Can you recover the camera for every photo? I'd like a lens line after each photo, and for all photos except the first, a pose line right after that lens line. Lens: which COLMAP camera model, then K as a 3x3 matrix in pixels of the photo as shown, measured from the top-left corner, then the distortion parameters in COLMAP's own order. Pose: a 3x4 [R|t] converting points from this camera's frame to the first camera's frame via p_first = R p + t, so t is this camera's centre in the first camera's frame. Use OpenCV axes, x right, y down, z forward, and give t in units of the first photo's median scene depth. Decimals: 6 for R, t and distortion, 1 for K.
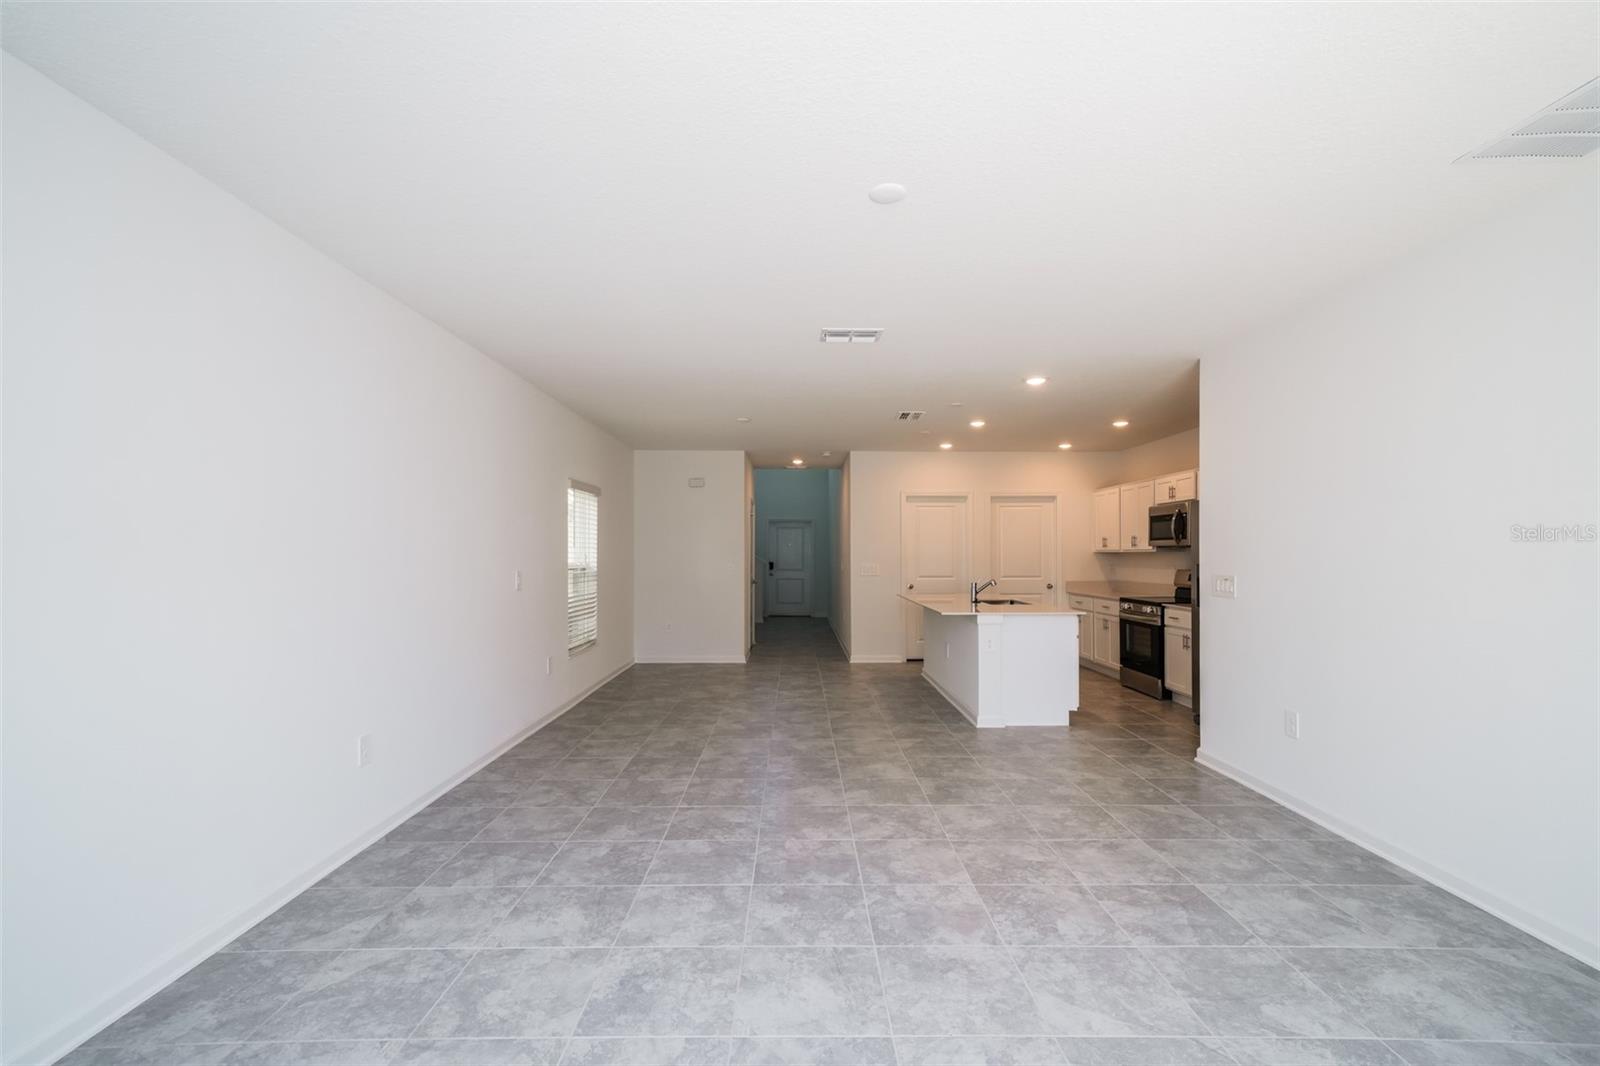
lens RADIAL K [[714.9, 0, 798.3], [0, 714.9, 539.6], [0, 0, 1]] dist [-0.000808, 0.000059]
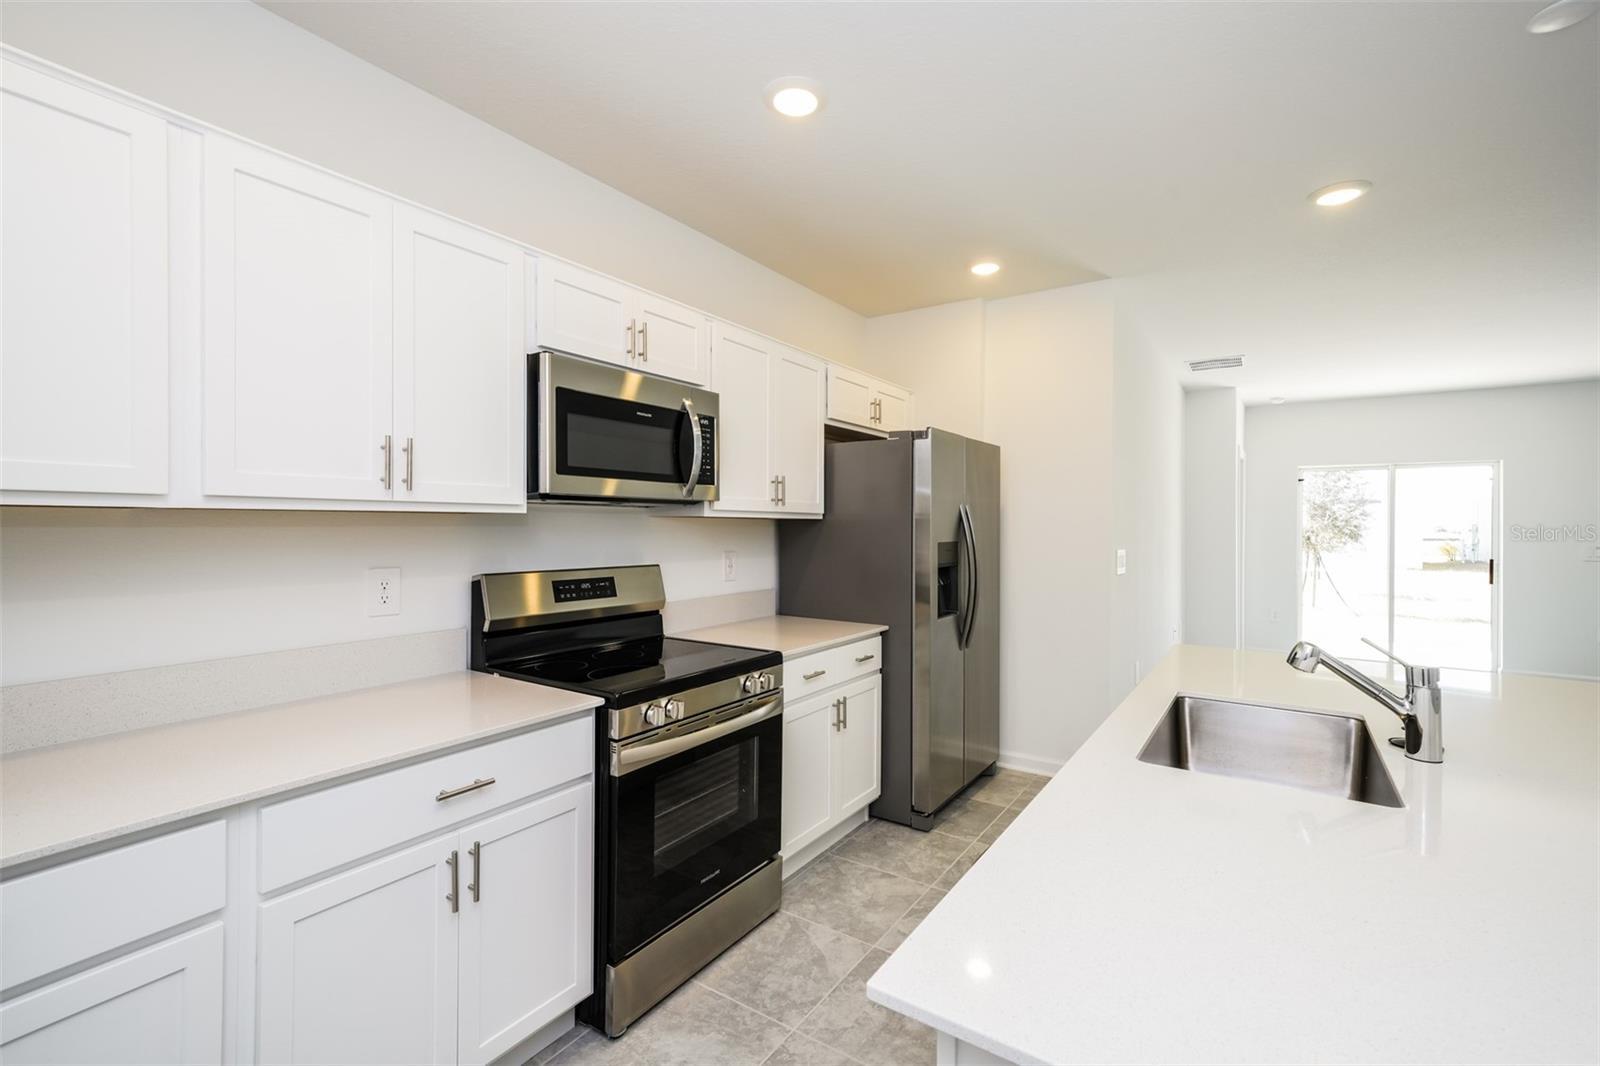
lens RADIAL K [[714.9, 0, 798.5], [0, 714.9, 530.4], [0, 0, 1]] dist [-0.000808, 0.000059]
pose [[-0.823746, -0.000620, 0.566959, 0.549764], [-0.010585, 0.999842, -0.014286, 0.060070], [-0.566861, -0.017769, -0.823622, 2.879820]]
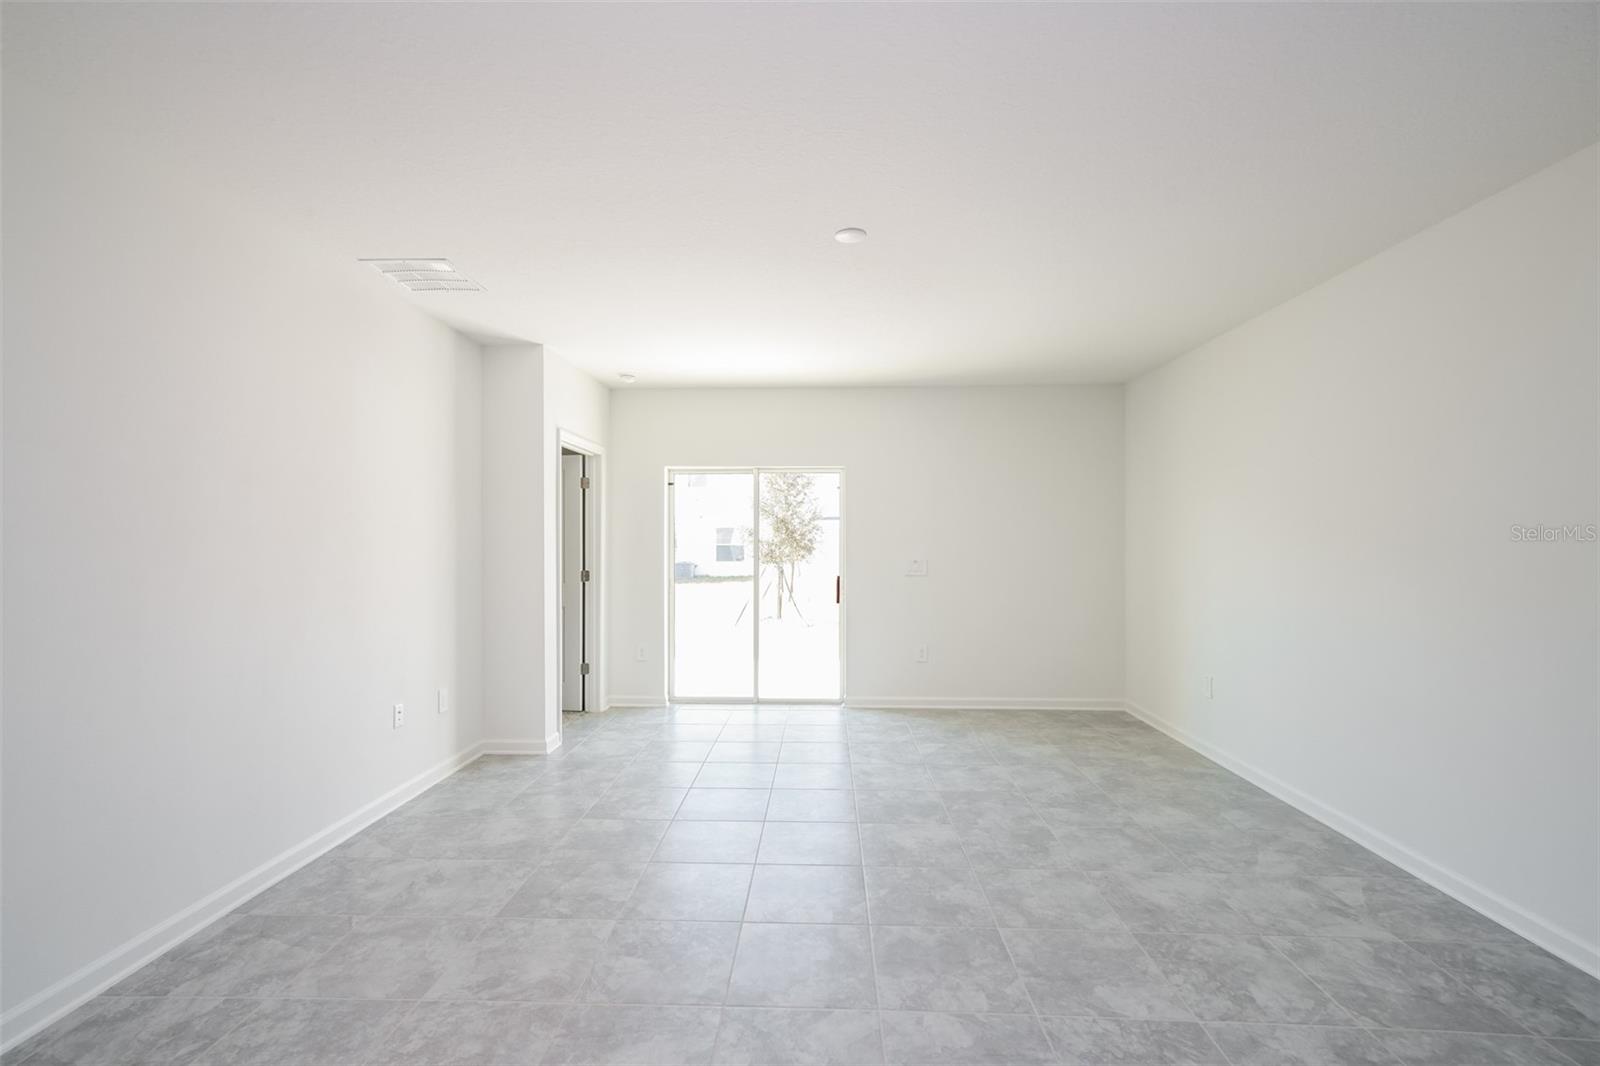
lens RADIAL K [[714.9, 0, 798.2], [0, 714.9, 537.5], [0, 0, 1]] dist [-0.000808, 0.000059]
pose [[-0.999139, 0.000794, 0.041483, 0.147289], [-0.000239, 0.999690, -0.024888, 0.036341], [-0.041490, -0.024876, -0.998829, 1.983581]]
